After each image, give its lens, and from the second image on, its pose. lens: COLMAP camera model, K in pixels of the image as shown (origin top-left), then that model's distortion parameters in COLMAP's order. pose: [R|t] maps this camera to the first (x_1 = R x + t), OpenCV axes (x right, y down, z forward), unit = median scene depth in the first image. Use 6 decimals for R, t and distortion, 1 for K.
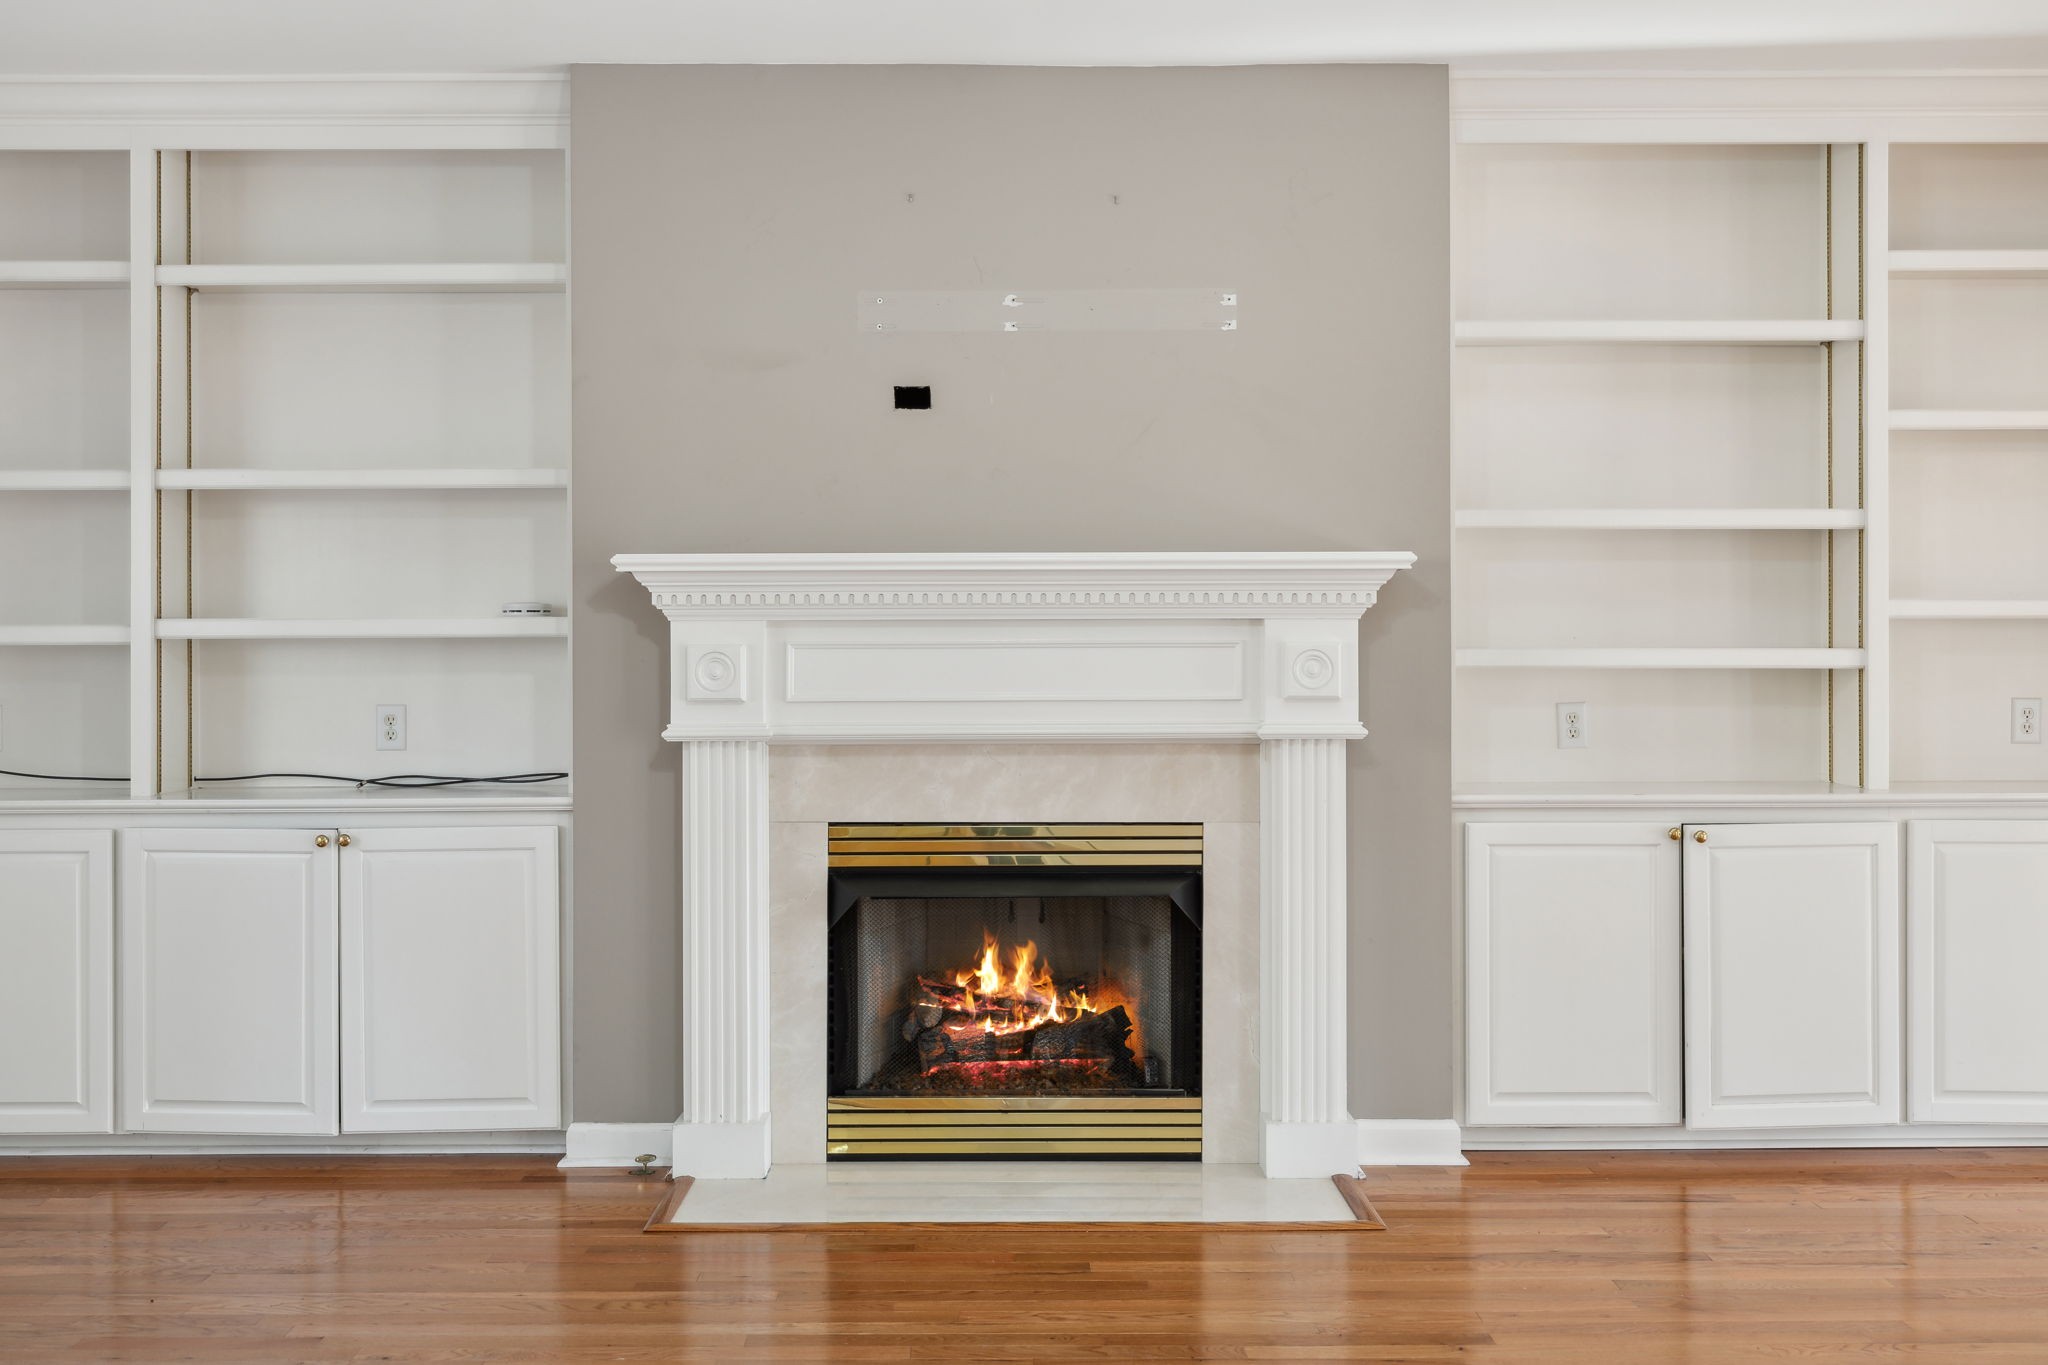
lens RADIAL K [[1817.9, 0, 1020.9], [0, 1817.9, 664.2], [0, 0, 1]] dist [0.004530, 0.003209]
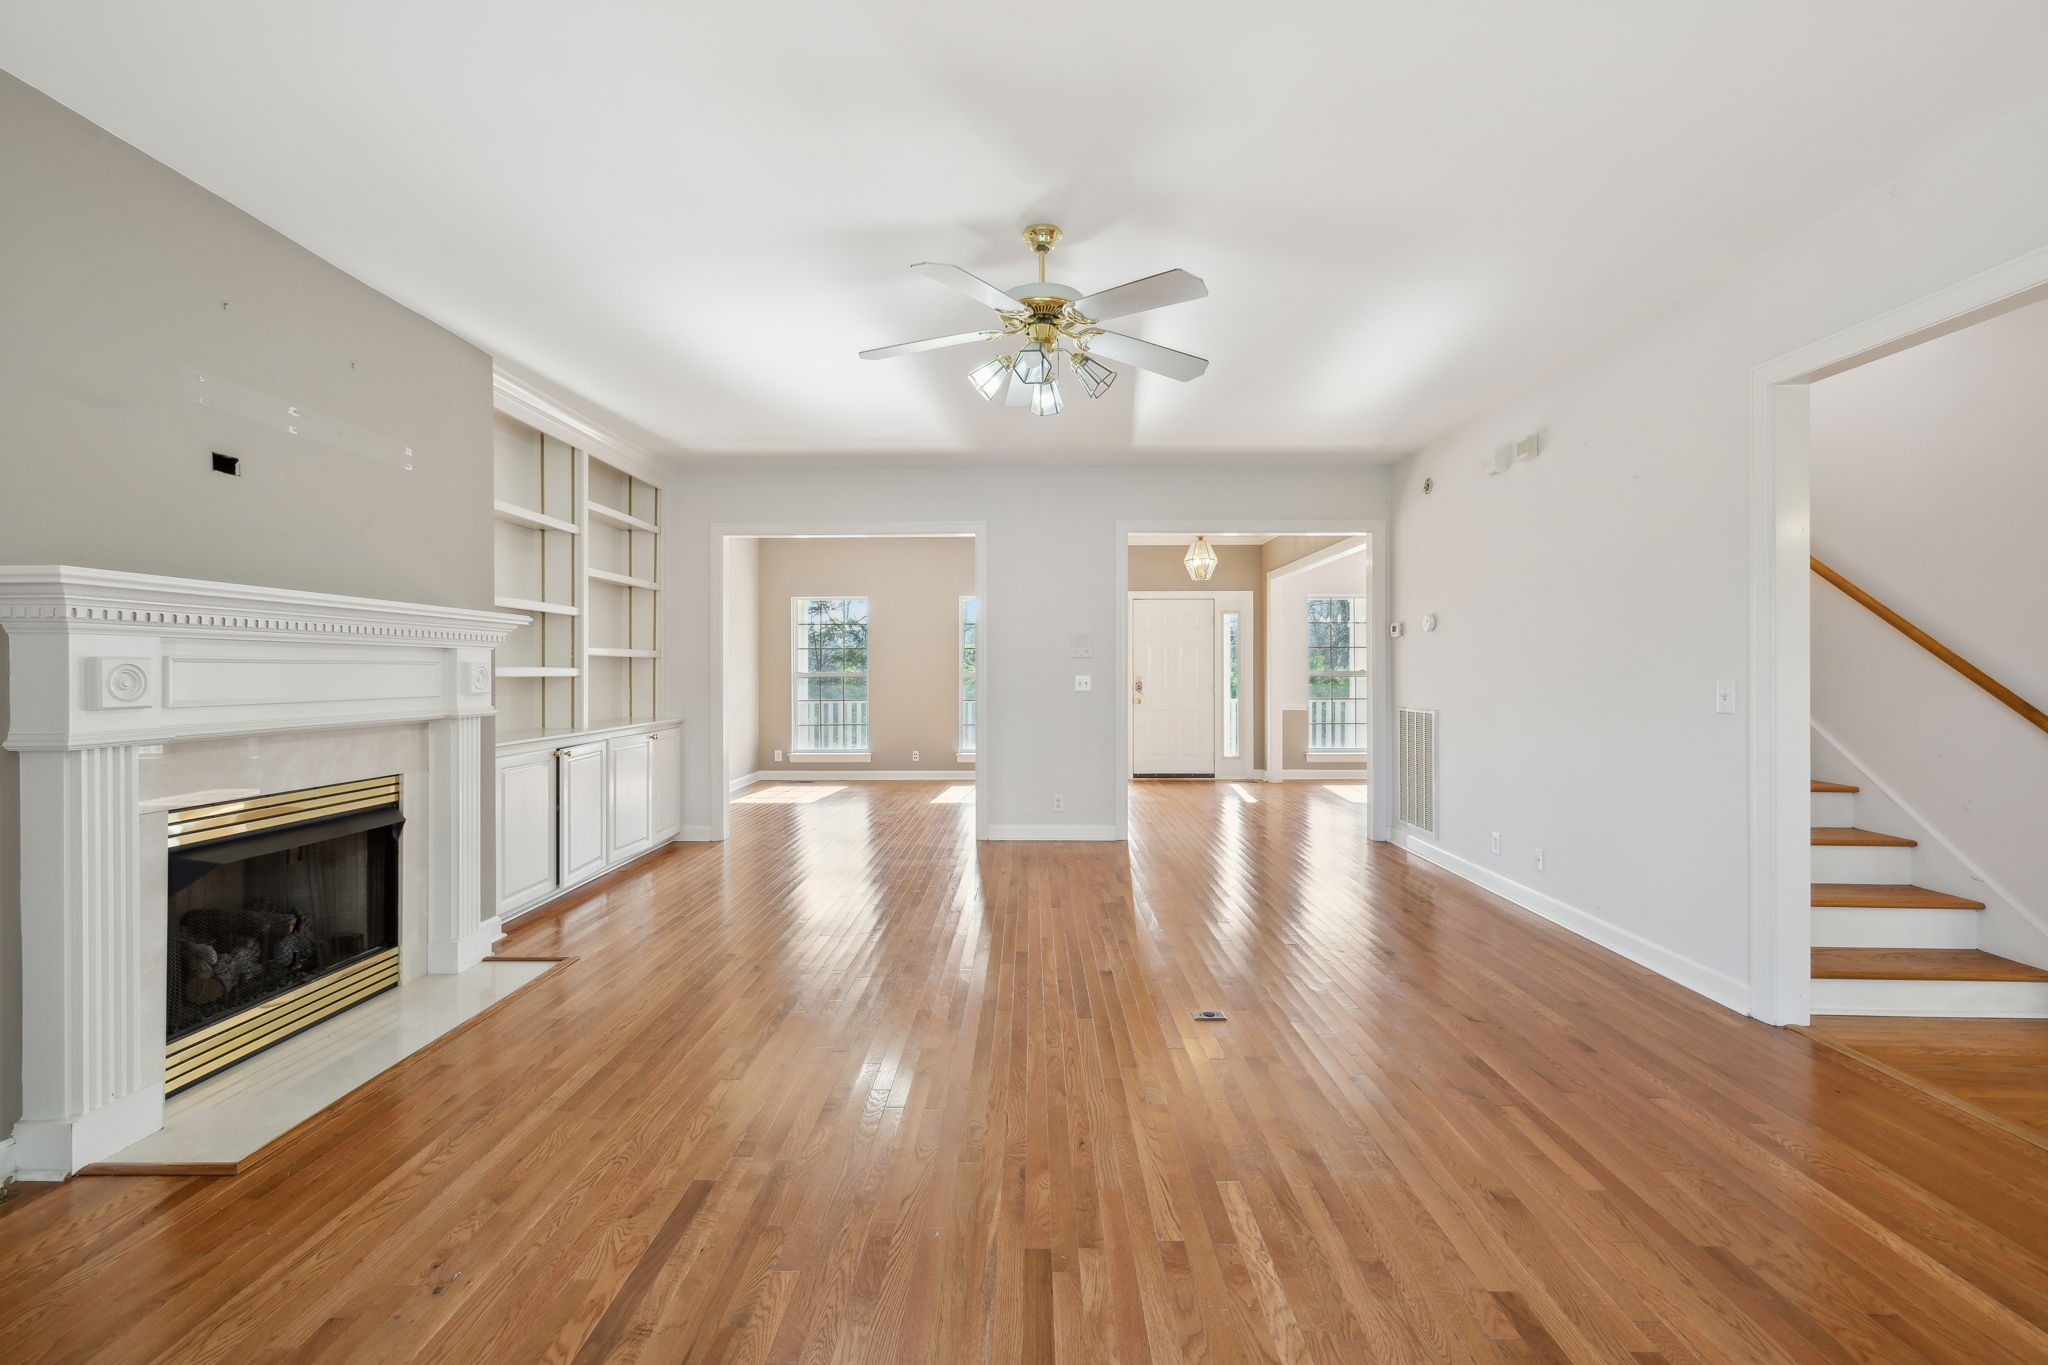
lens RADIAL K [[859.8, 0, 1024.8], [0, 859.8, 671.5], [0, 0, 1]] dist [0.001128, 0.000225]
pose [[0.015126, 0.001835, 0.999884, -0.645119], [0.004699, 0.999987, -0.001906, 0.001074], [-0.999875, 0.004728, 0.015117, 0.433585]]
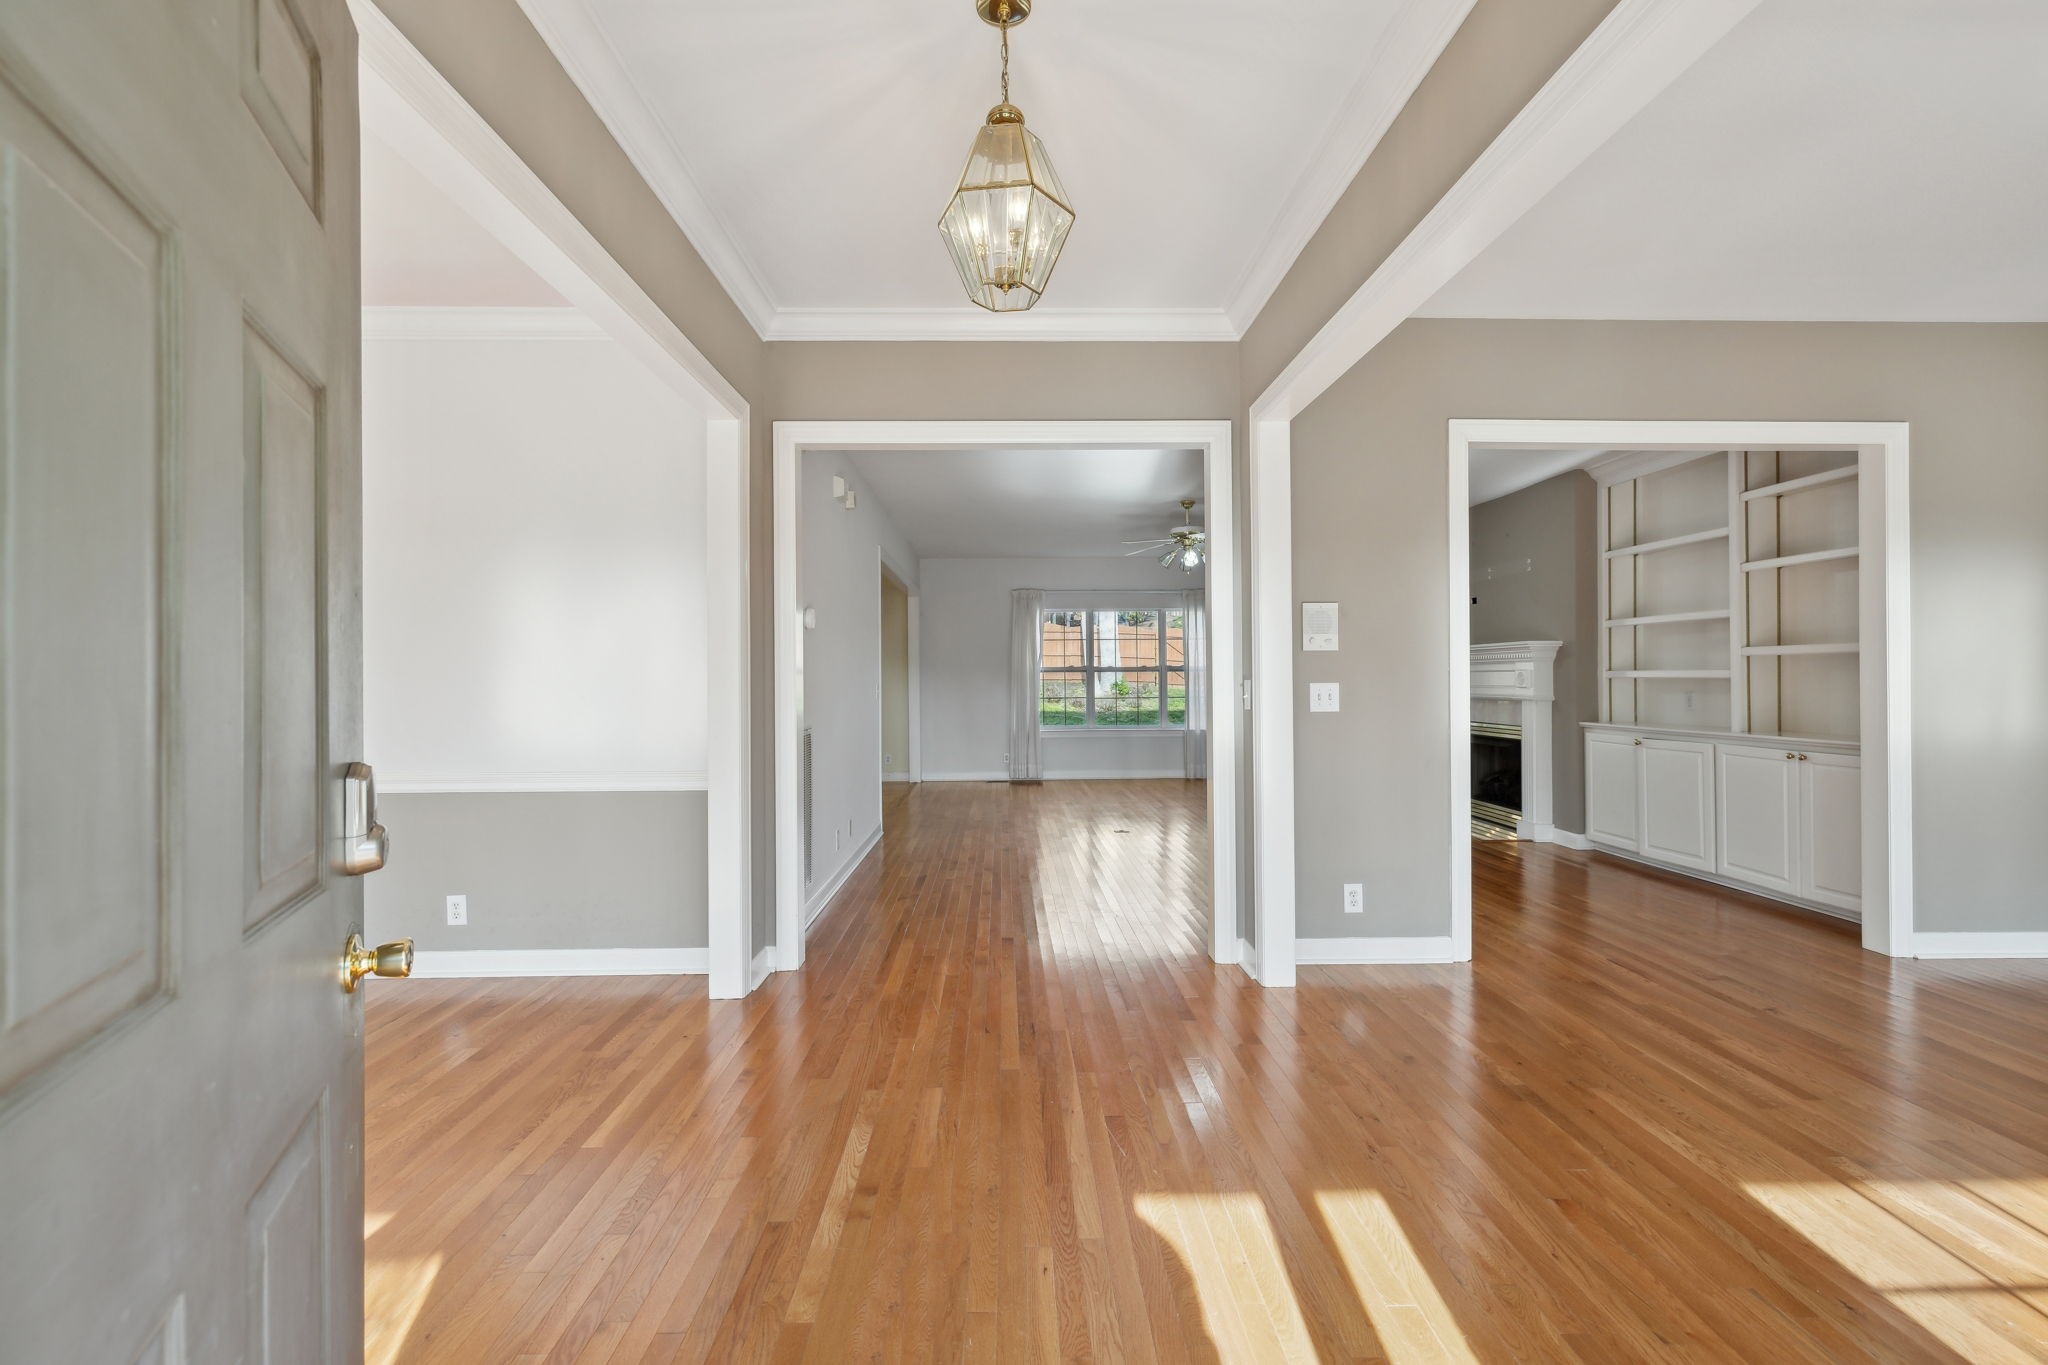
lens RADIAL K [[895.7, 0, 1031.2], [0, 895.7, 674.2], [0, 0, 1]] dist [-0.000512, 0.000037]
pose [[0.026861, -0.003317, -0.999634, 1.619974], [0.000134, 0.999994, -0.003315, 0.000763], [0.999639, -0.000045, 0.026861, 0.094054]]
